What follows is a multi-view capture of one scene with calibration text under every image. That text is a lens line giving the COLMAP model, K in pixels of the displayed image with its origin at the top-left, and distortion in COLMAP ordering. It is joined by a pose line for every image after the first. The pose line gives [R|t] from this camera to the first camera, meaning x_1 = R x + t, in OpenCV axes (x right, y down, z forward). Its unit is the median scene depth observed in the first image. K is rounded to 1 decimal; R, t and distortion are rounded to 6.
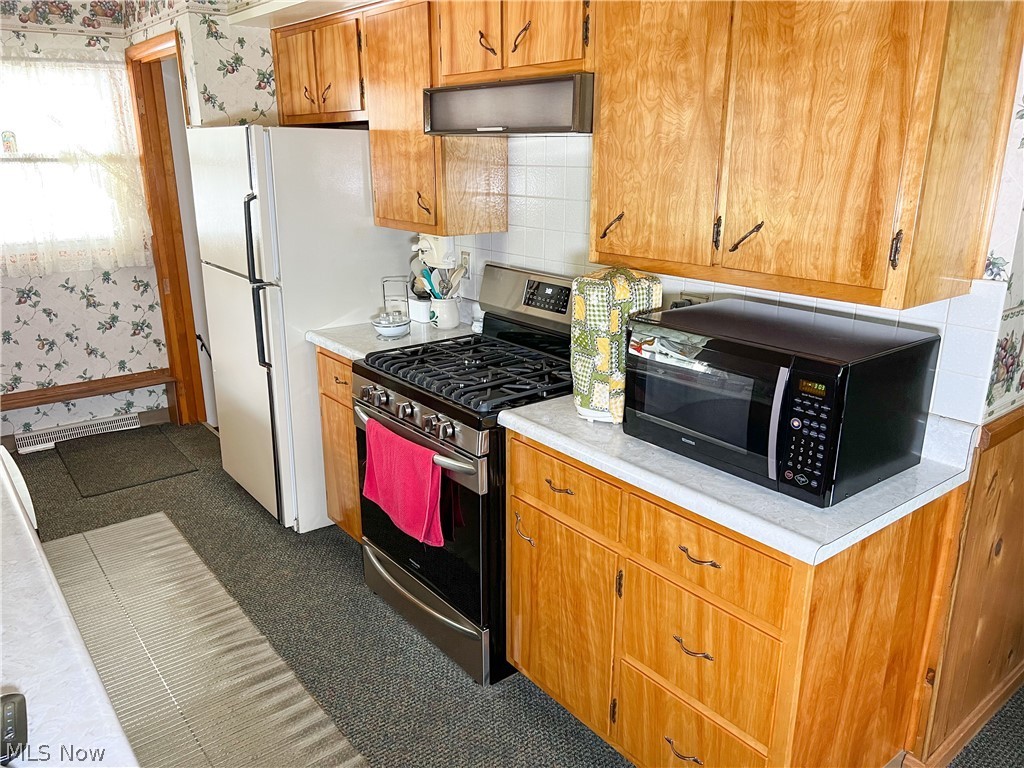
lens RADIAL K [[784.3, 0, 512.0], [0, 784.3, 384.0], [0, 0, 1]] dist [0.003274, -0.008254]
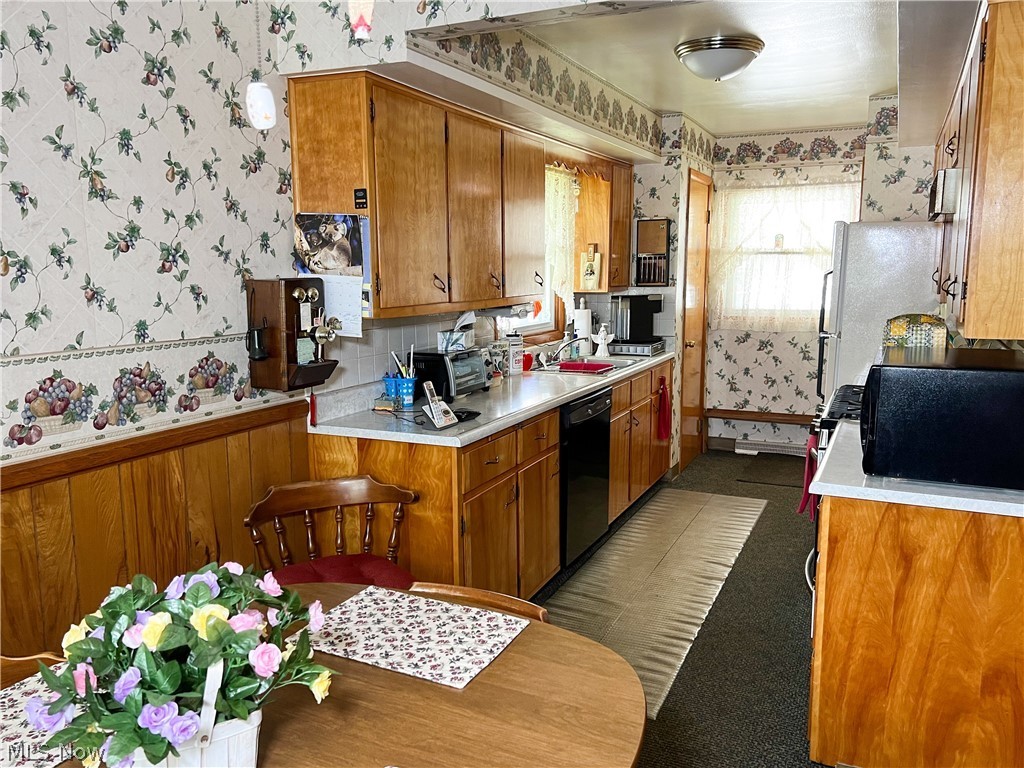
lens RADIAL K [[784.3, 0, 512.0], [0, 784.3, 384.0], [0, 0, 1]] dist [0.003274, -0.008254]
pose [[0.452804, 0.135613, -0.881237, 0.458594], [-0.261649, 0.965061, 0.014071, 0.058119], [0.852355, 0.224203, 0.472466, -0.055919]]
